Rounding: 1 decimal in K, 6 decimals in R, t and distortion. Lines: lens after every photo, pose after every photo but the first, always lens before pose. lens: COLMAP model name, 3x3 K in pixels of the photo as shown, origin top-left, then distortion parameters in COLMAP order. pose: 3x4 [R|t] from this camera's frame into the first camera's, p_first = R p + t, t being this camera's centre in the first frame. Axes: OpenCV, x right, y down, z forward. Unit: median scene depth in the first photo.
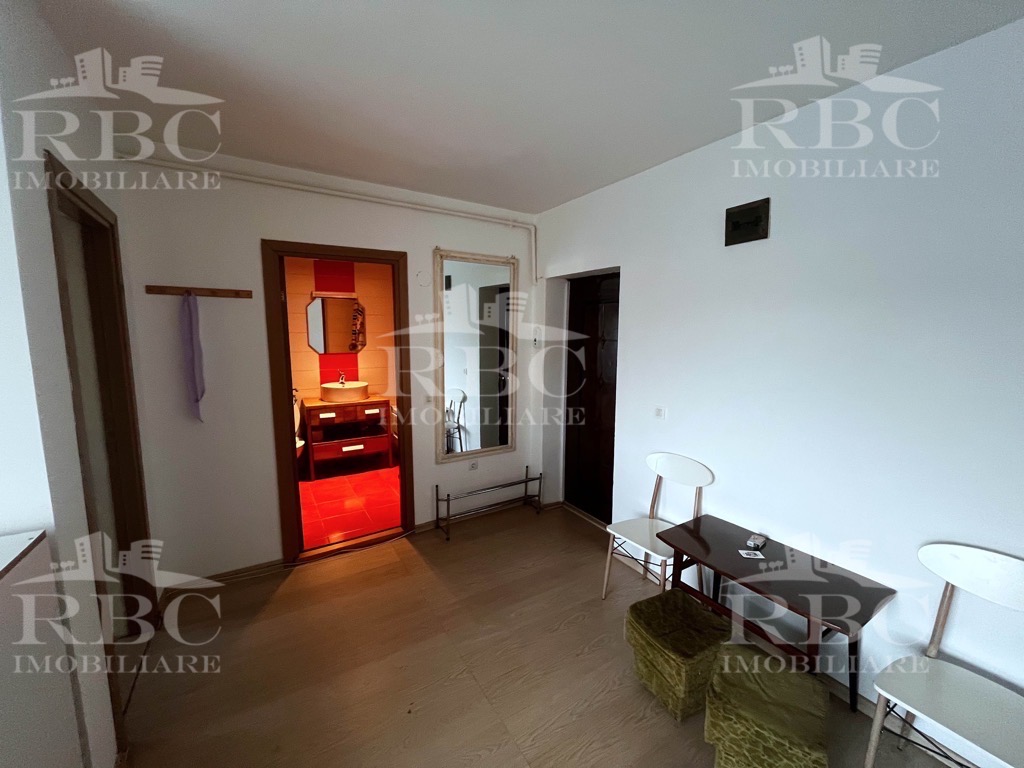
lens RADIAL K [[413.7, 0, 517.0], [0, 413.7, 382.5], [0, 0, 1]] dist [0.000127, 0.000101]
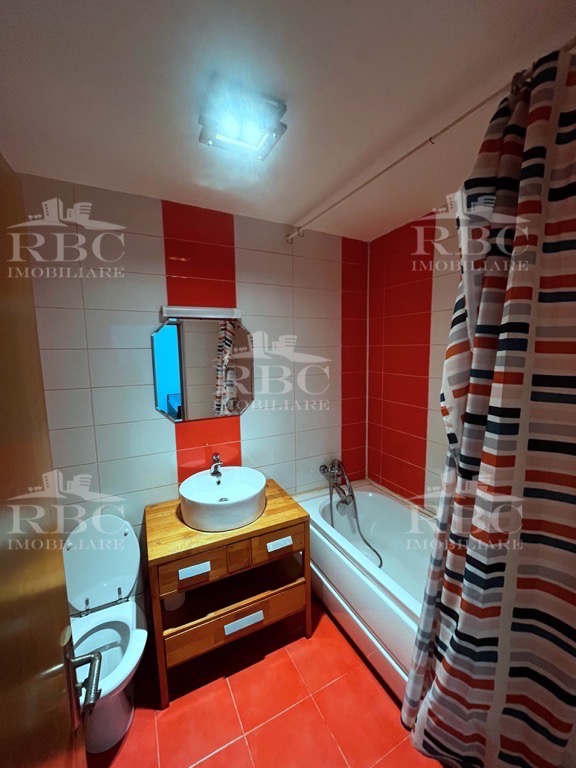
lens RADIAL K [[310.3, 0, 288.0], [0, 310.3, 384.0], [0, 0, 1]] dist [0.000127, 0.000101]
pose [[0.996407, -0.011904, -0.083854, -0.299795], [0.010609, 0.999818, -0.015880, -0.112086], [0.084028, 0.014933, 0.996352, 0.613622]]
